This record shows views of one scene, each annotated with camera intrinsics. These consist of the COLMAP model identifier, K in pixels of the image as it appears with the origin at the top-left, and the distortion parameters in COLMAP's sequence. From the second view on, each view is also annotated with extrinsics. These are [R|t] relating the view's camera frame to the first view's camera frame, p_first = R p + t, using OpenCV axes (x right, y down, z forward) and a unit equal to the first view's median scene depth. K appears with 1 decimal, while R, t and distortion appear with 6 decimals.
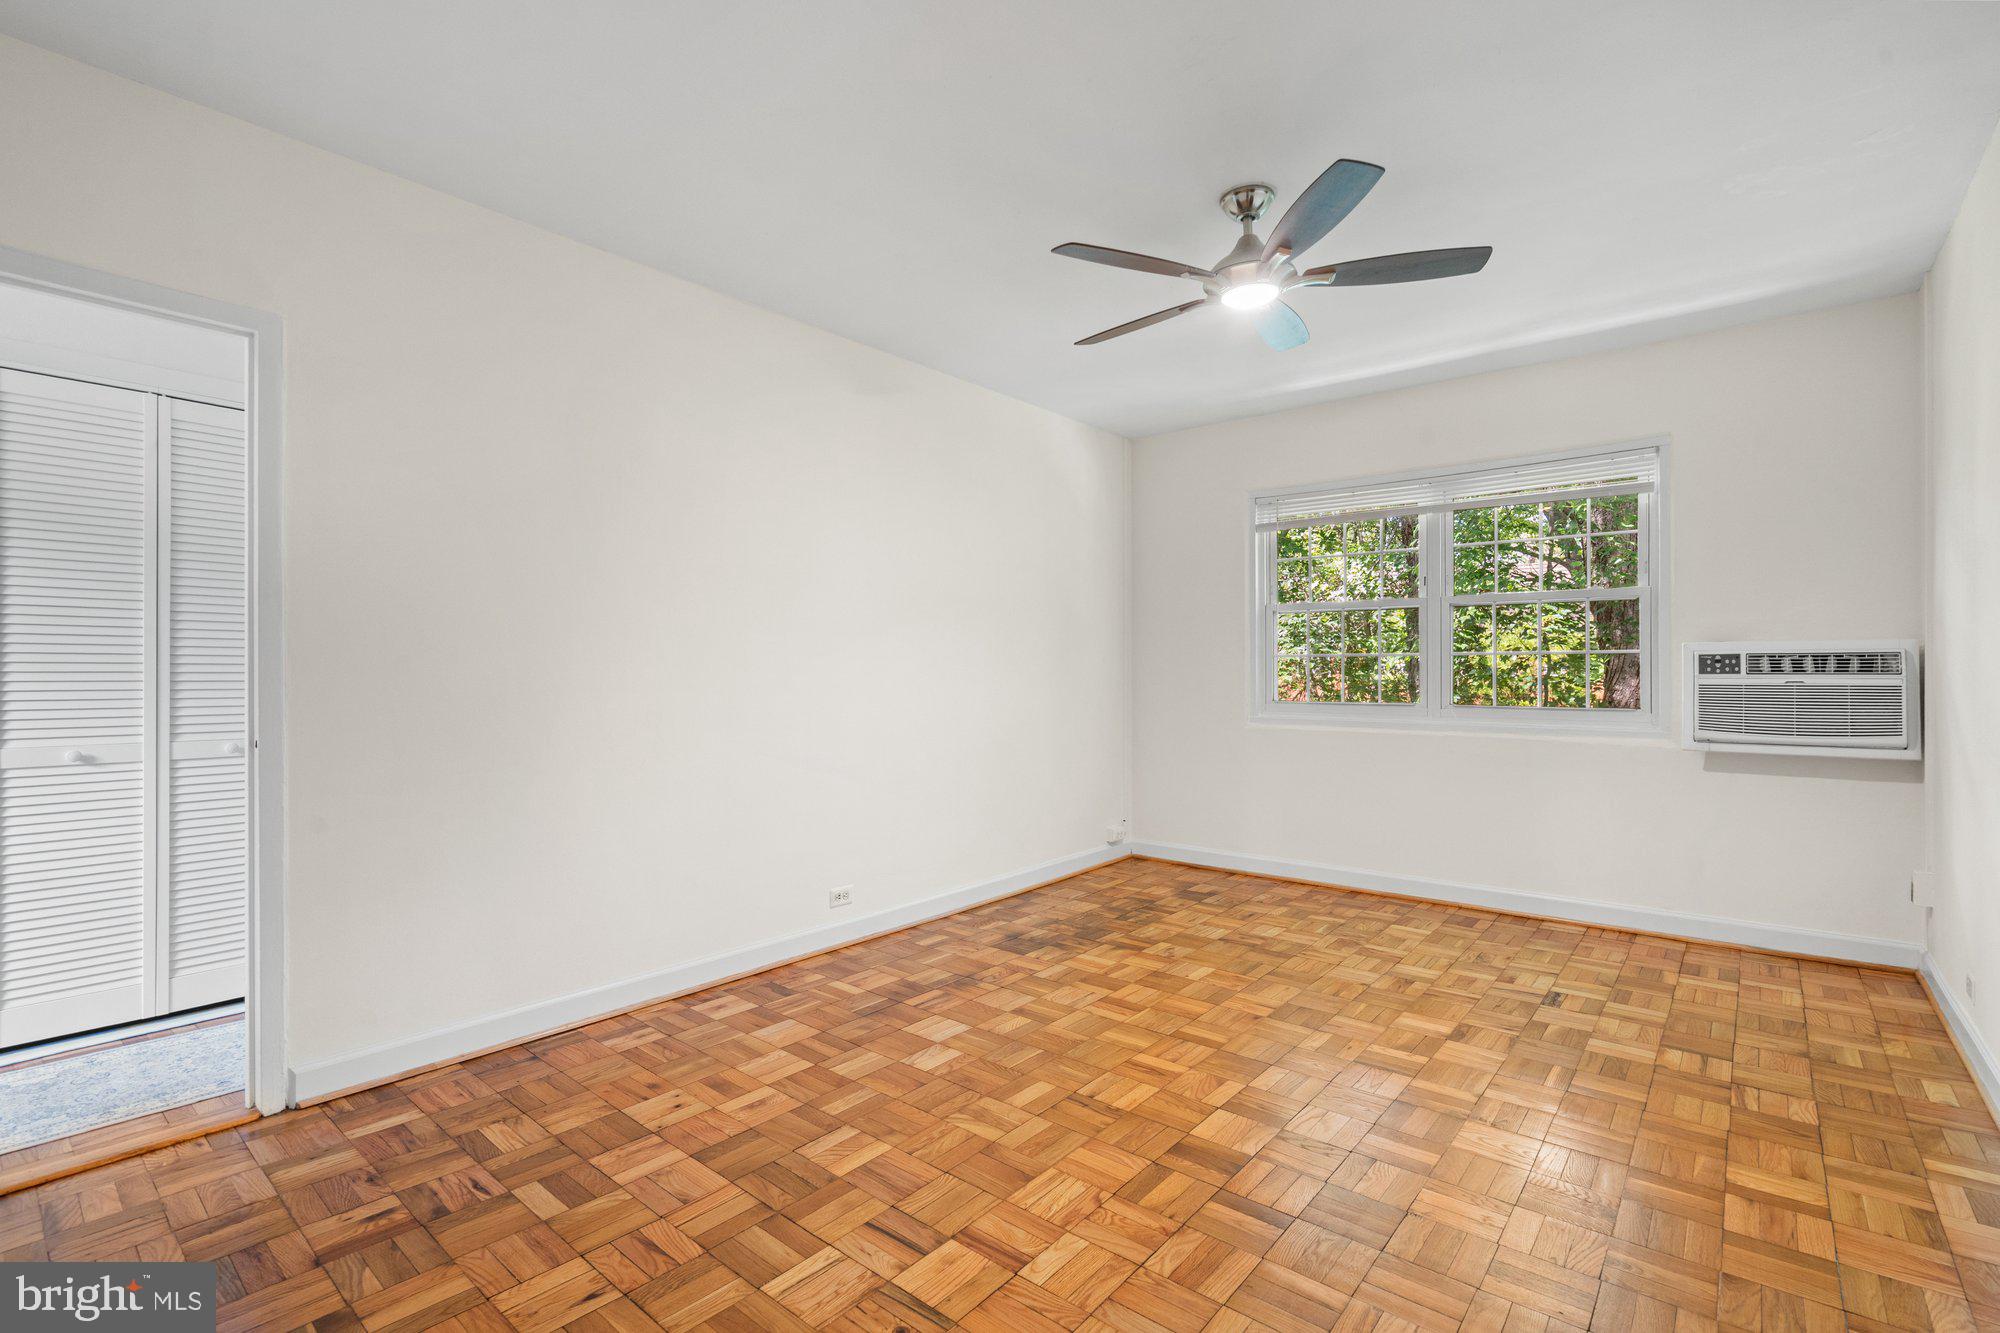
lens RADIAL K [[904.4, 0, 994.7], [0, 904.4, 673.0], [0, 0, 1]] dist [-0.000246, -0.000037]
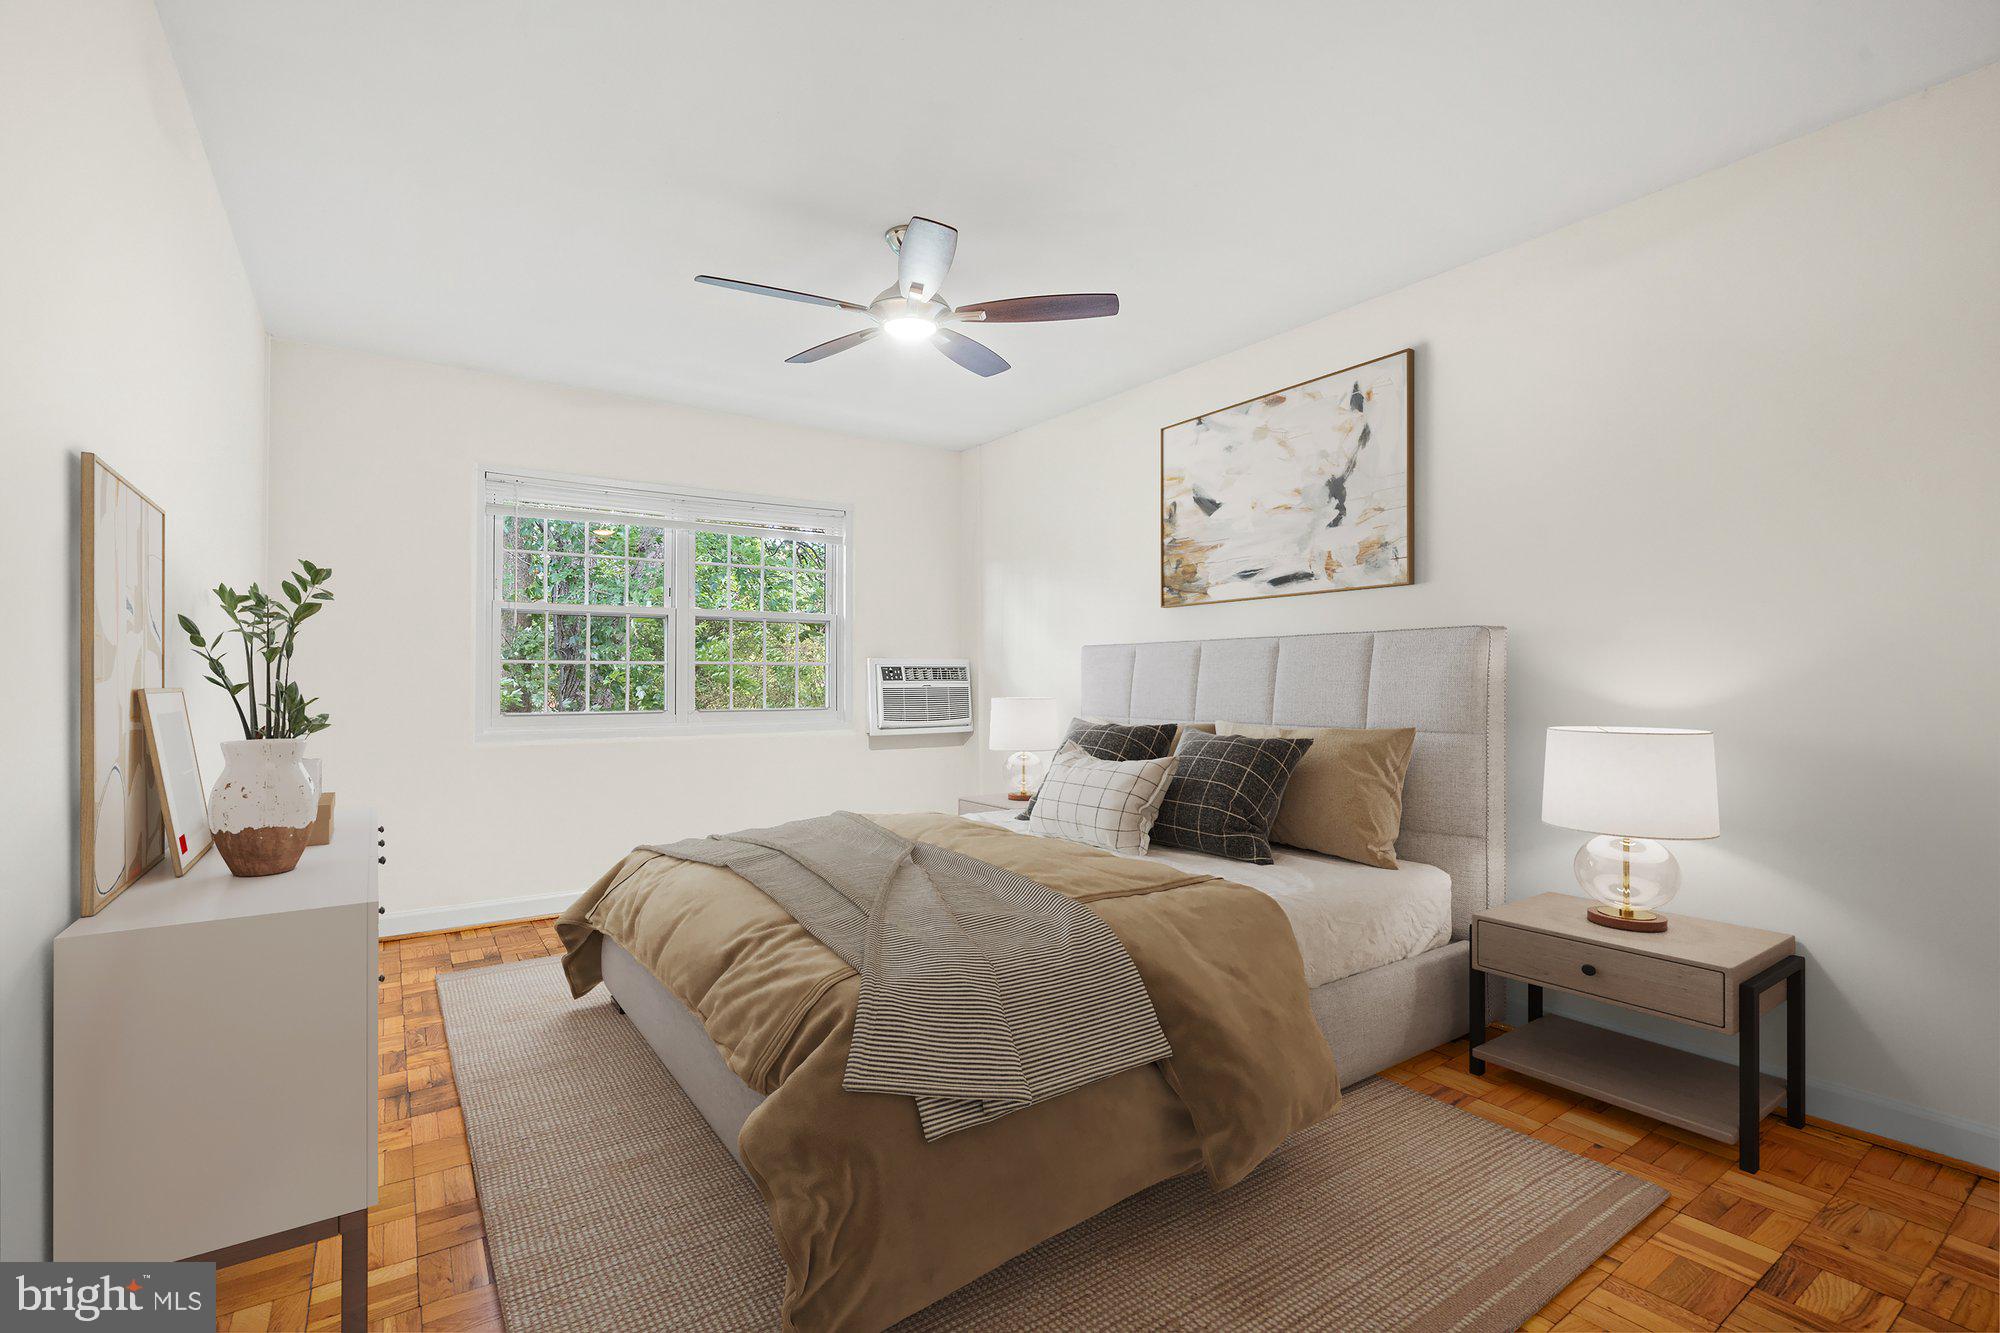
lens RADIAL K [[904.4, 0, 995.0], [0, 904.4, 670.1], [0, 0, 1]] dist [-0.000246, -0.000037]
pose [[0.264015, 0.008648, 0.964480, -0.548433], [0.003342, 0.999946, -0.009881, -0.000726], [-0.964513, 0.005832, 0.263971, 0.471725]]
